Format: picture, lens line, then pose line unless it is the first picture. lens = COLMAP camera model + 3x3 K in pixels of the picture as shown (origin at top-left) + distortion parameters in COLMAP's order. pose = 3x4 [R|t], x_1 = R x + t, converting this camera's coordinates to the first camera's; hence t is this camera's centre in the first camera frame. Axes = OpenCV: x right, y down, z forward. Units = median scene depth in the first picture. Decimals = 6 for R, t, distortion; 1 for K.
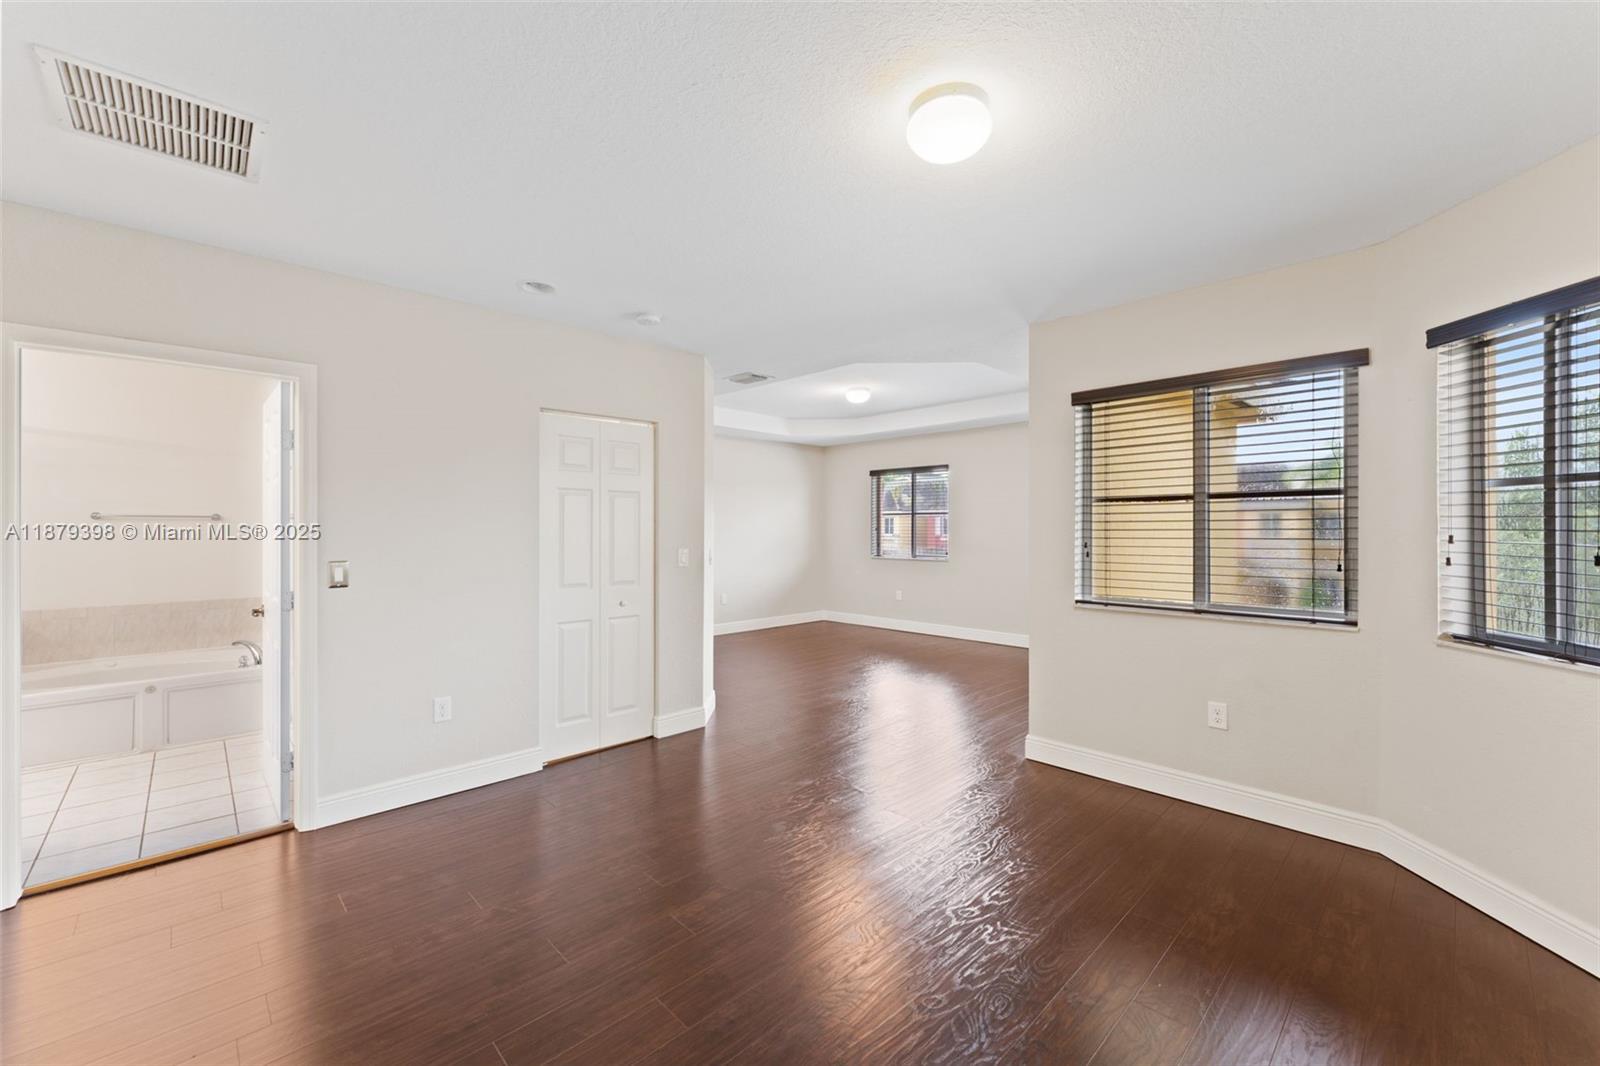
lens RADIAL K [[638.1, 0, 801.5], [0, 638.1, 533.5], [0, 0, 1]] dist [0.003882, 0.000517]
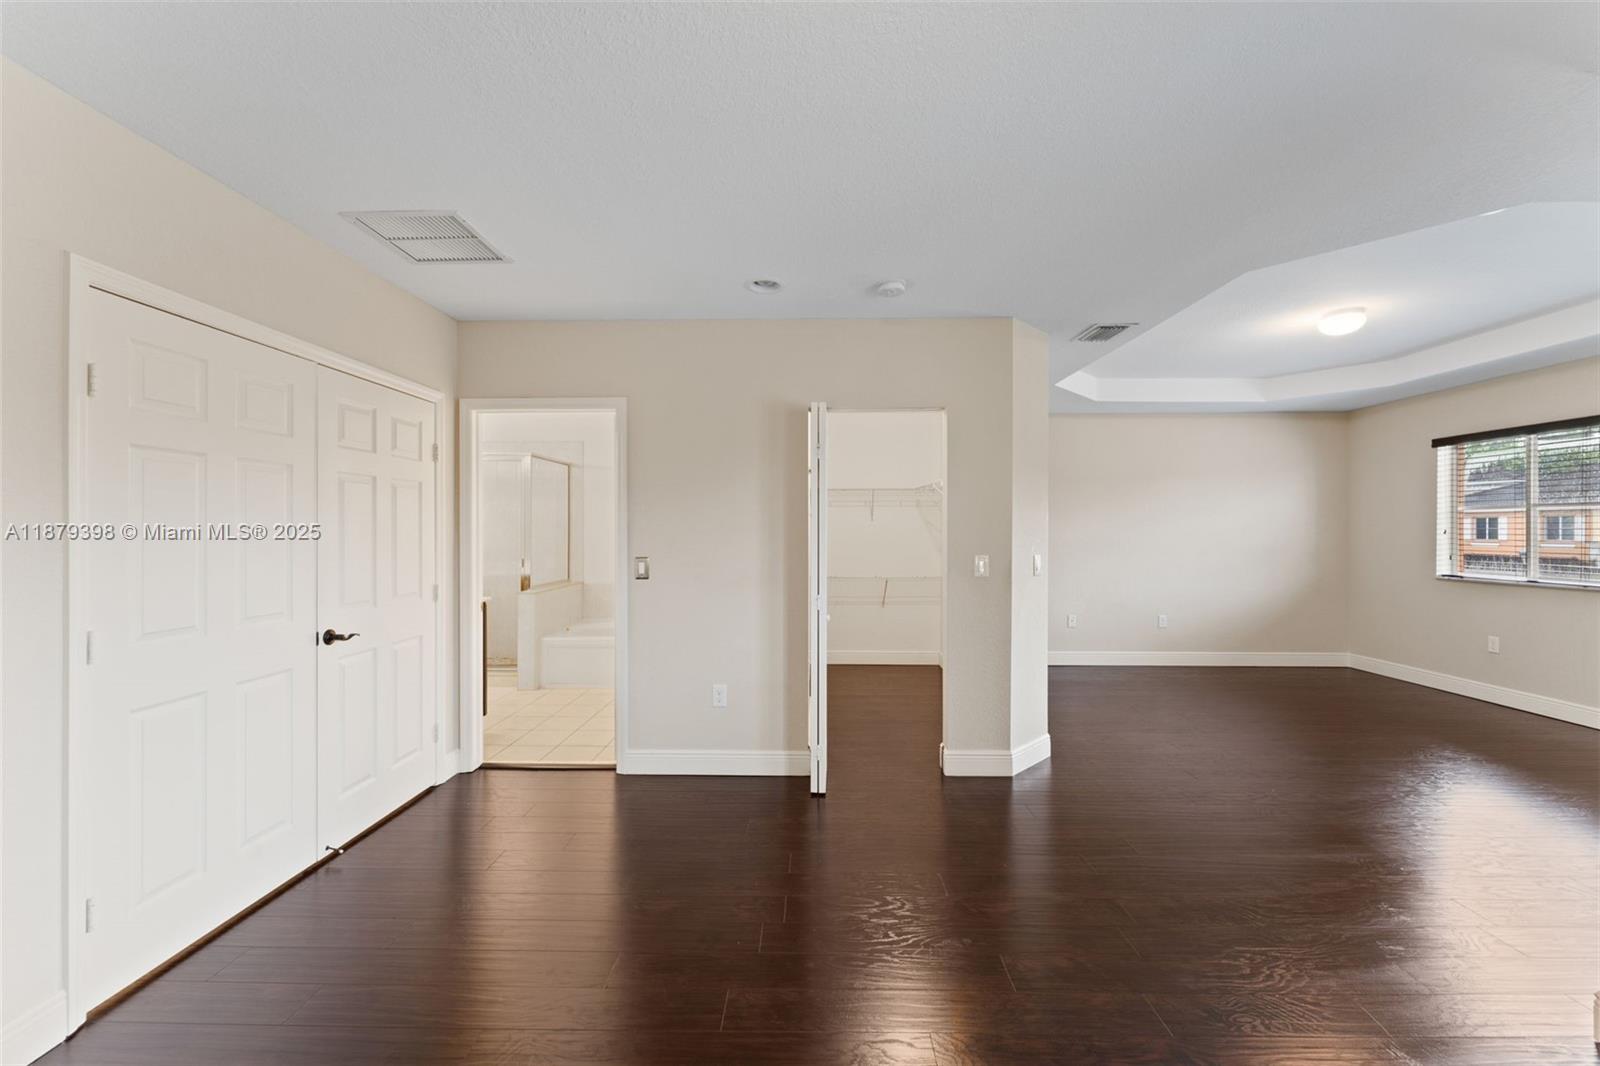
lens RADIAL K [[638.1, 0, 799.9], [0, 638.1, 533.9], [0, 0, 1]] dist [0.003882, 0.000517]
pose [[0.710973, 0.004568, -0.703205, 0.223813], [-0.007844, 0.999968, -0.001435, -0.000716], [0.703176, 0.006536, 0.710986, 0.236673]]
